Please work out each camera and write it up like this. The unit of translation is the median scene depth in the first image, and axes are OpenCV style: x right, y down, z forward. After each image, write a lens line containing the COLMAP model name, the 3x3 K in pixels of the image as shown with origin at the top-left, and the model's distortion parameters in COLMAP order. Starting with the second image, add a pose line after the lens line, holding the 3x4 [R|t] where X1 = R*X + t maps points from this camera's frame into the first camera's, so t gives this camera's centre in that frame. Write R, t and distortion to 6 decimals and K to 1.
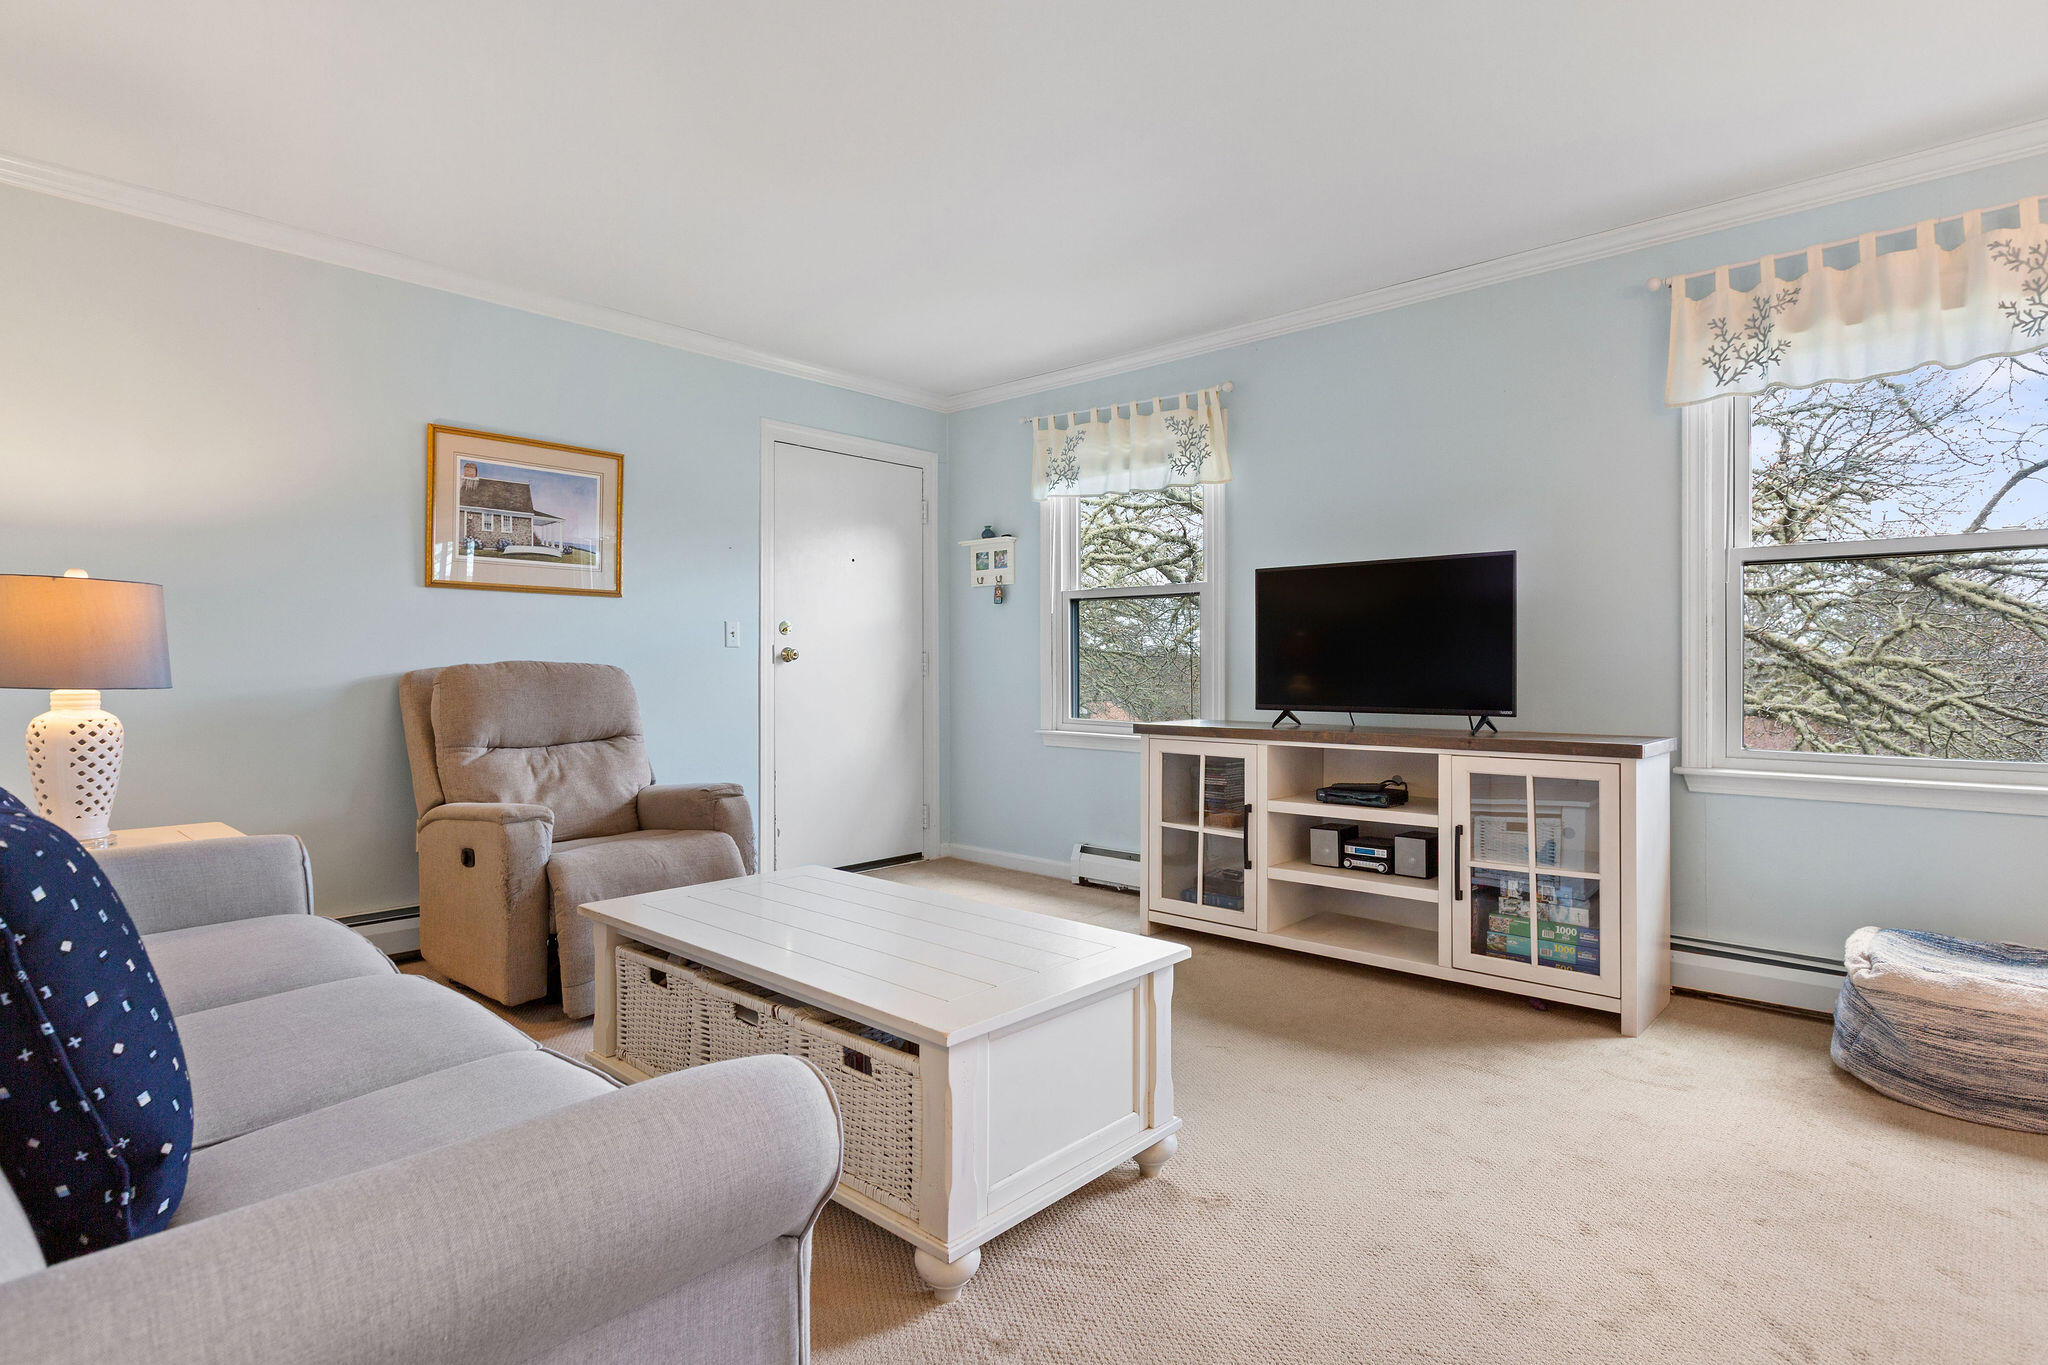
lens RADIAL K [[1051.0, 0, 1012.3], [0, 1051.0, 664.5], [0, 0, 1]] dist [0.003294, 0.001253]
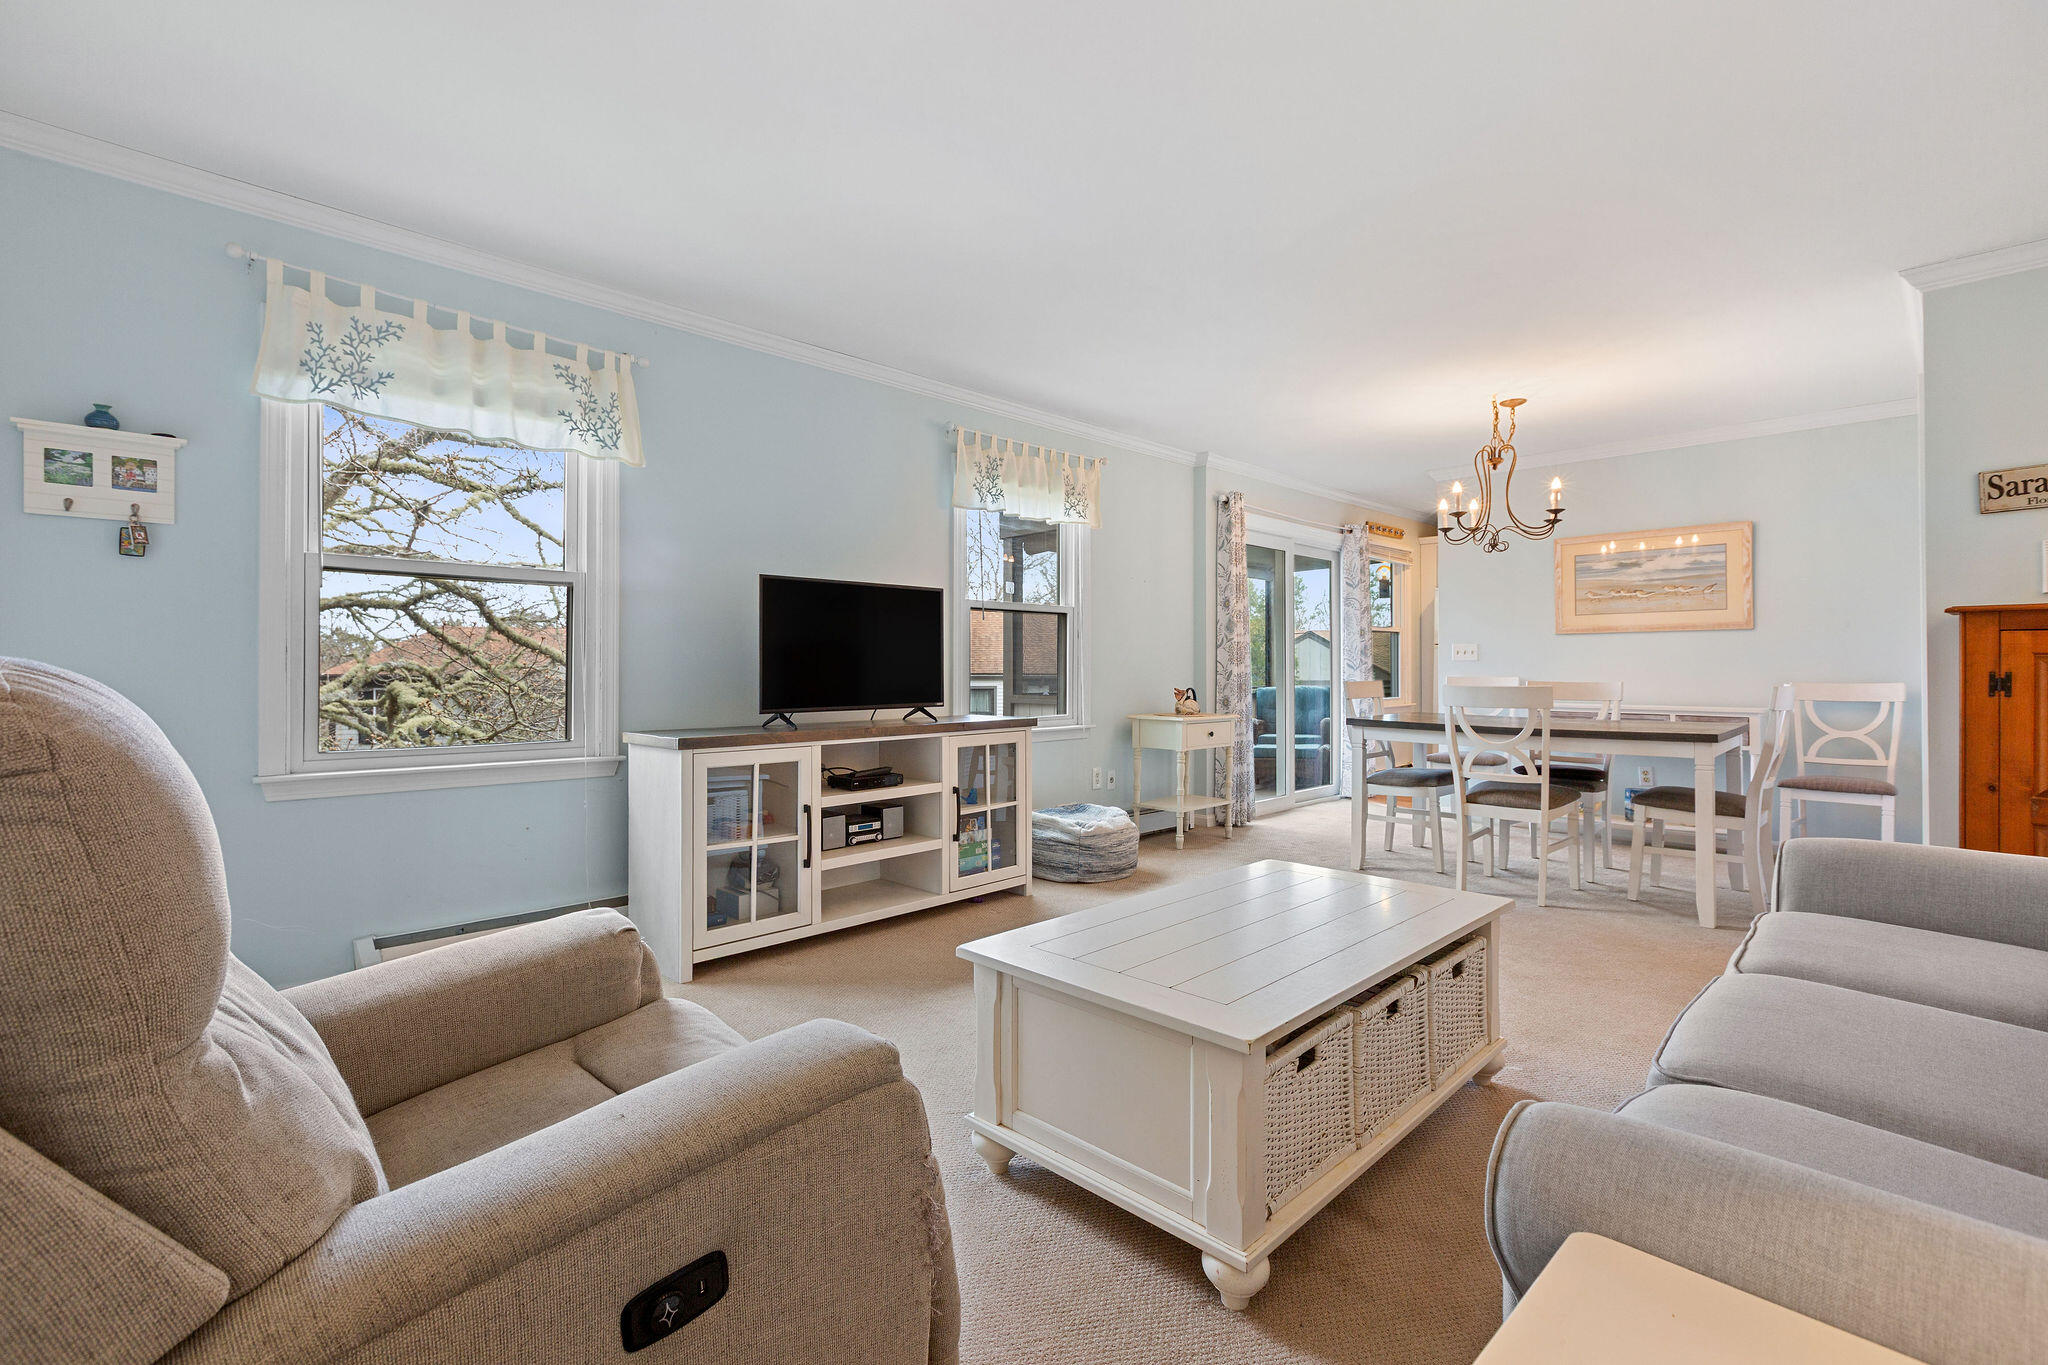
lens RADIAL K [[915.9, 0, 1013.3], [0, 915.9, 663.7], [0, 0, 1]] dist [0.004526, 0.000108]
pose [[0.045623, 0.005004, 0.998946, -0.659467], [-0.001932, 0.999986, -0.004921, -0.001643], [-0.998957, -0.001705, 0.045632, 0.749068]]
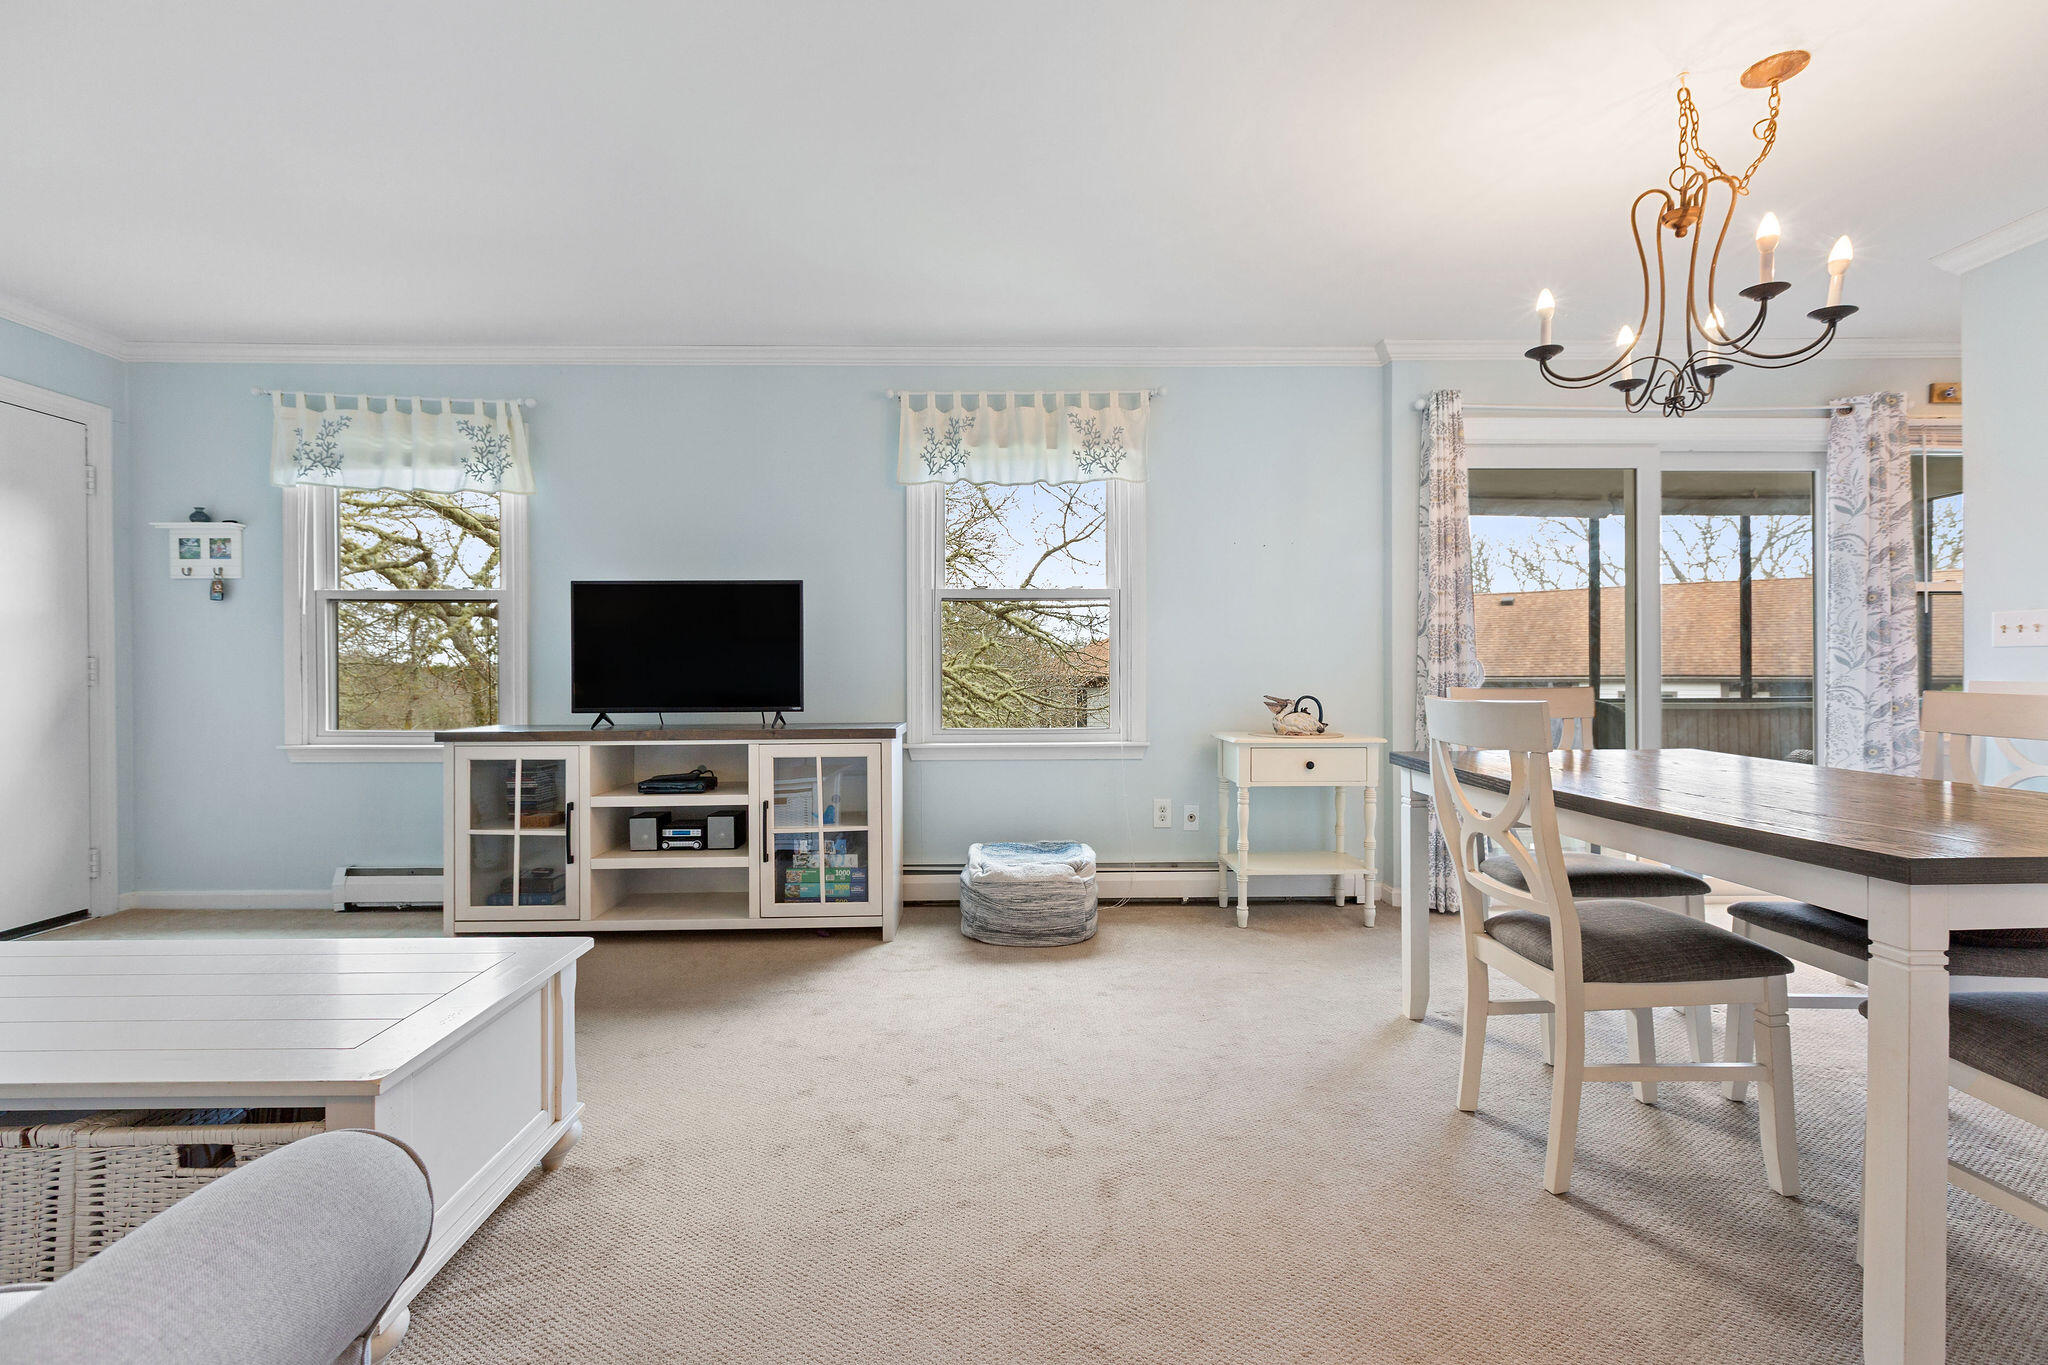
lens RADIAL K [[915.9, 0, 1013.0], [0, 915.9, 672.9], [0, 0, 1]] dist [0.004526, 0.000108]
pose [[0.718911, -0.004150, 0.695090, -0.095949], [0.002792, 0.999991, 0.003083, 0.000455], [-0.695097, -0.000275, 0.718916, 0.024716]]
